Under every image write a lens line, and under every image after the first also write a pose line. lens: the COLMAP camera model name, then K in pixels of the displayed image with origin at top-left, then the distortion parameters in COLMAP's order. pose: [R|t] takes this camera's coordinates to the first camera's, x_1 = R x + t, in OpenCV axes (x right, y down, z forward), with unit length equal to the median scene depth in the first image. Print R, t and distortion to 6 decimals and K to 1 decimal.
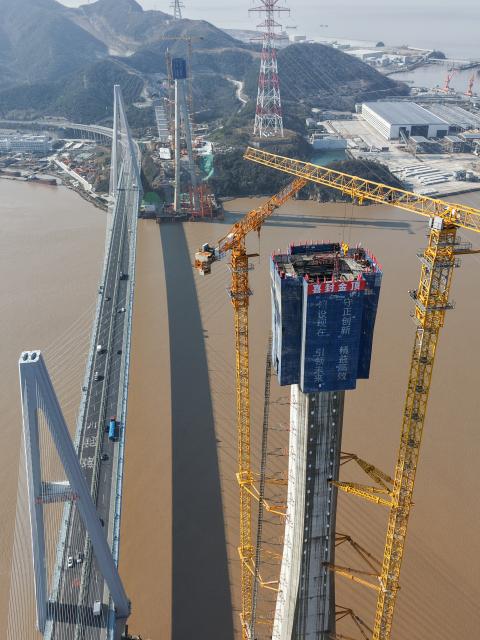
lens RADIAL K [[702.5, 0, 240.0], [0, 702.5, 320.0], [0, 0, 1]] dist [0.012459, -0.047973]
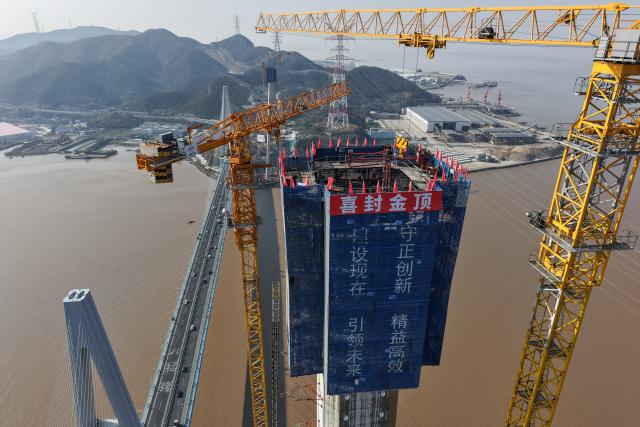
lens RADIAL K [[486.2, 0, 305.1], [0, 486.2, 207.3], [0, 0, 1]] dist [0.053416, -0.136905]
pose [[0.999288, 0.020032, -0.031964, 0.014816], [-0.023525, 0.993323, -0.112943, -0.000245], [0.029488, 0.113615, 0.993087, 0.106743]]
